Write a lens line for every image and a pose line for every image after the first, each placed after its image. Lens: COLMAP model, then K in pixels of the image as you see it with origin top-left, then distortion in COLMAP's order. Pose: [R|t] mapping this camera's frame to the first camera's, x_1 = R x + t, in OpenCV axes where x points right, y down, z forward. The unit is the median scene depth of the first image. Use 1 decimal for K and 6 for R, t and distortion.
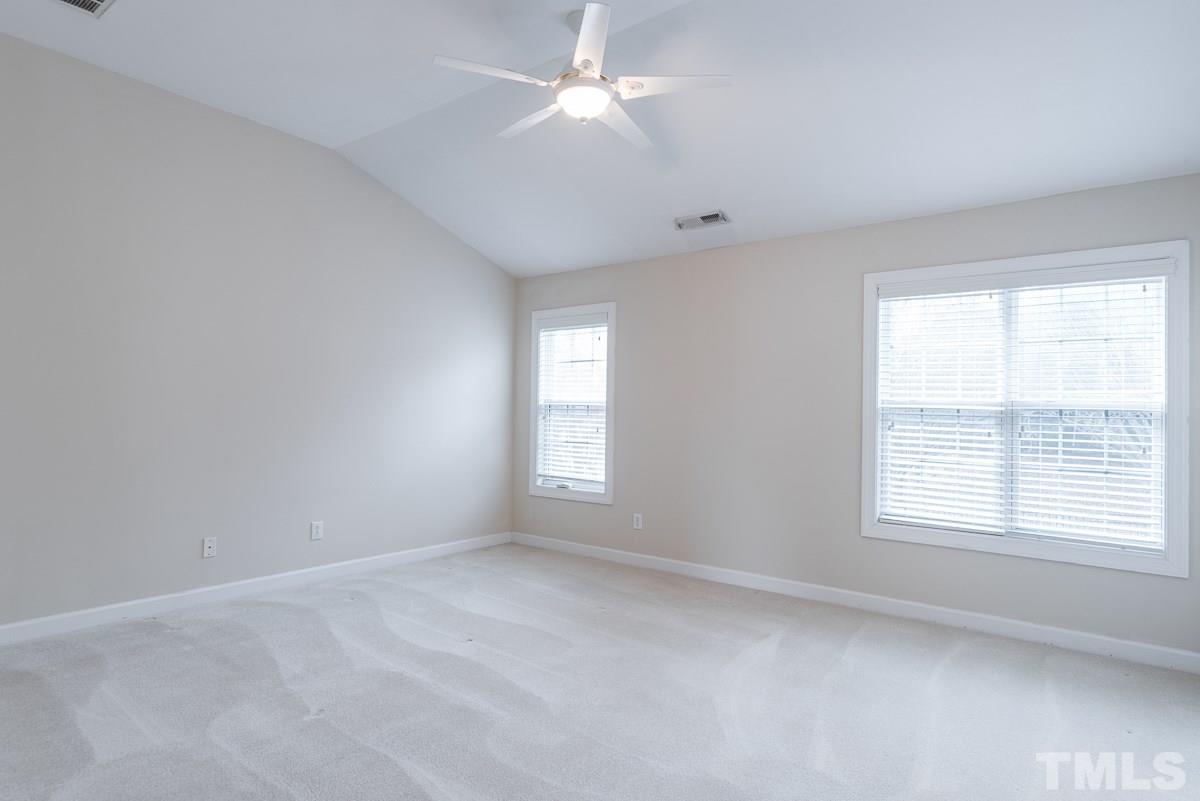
lens RADIAL K [[564.0, 0, 600.0], [0, 564.0, 400.5], [0, 0, 1]] dist [0.000177, 0.000278]
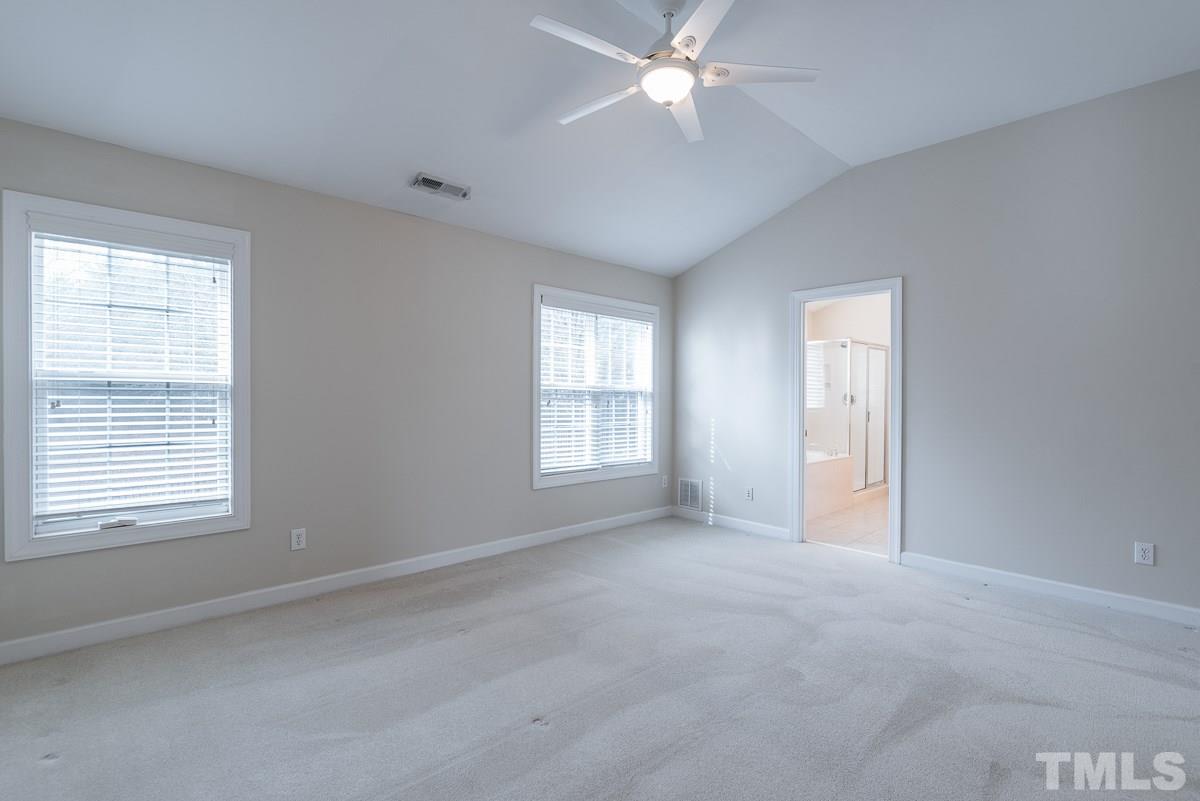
lens RADIAL K [[644.7, 0, 605.3], [0, 644.7, 404.4], [0, 0, 1]] dist [0.000750, 0.000377]
pose [[0.152442, -0.029073, 0.987885, -0.686616], [-0.023464, 0.999179, 0.033026, -0.003002], [-0.988034, -0.028214, 0.151635, 0.452093]]
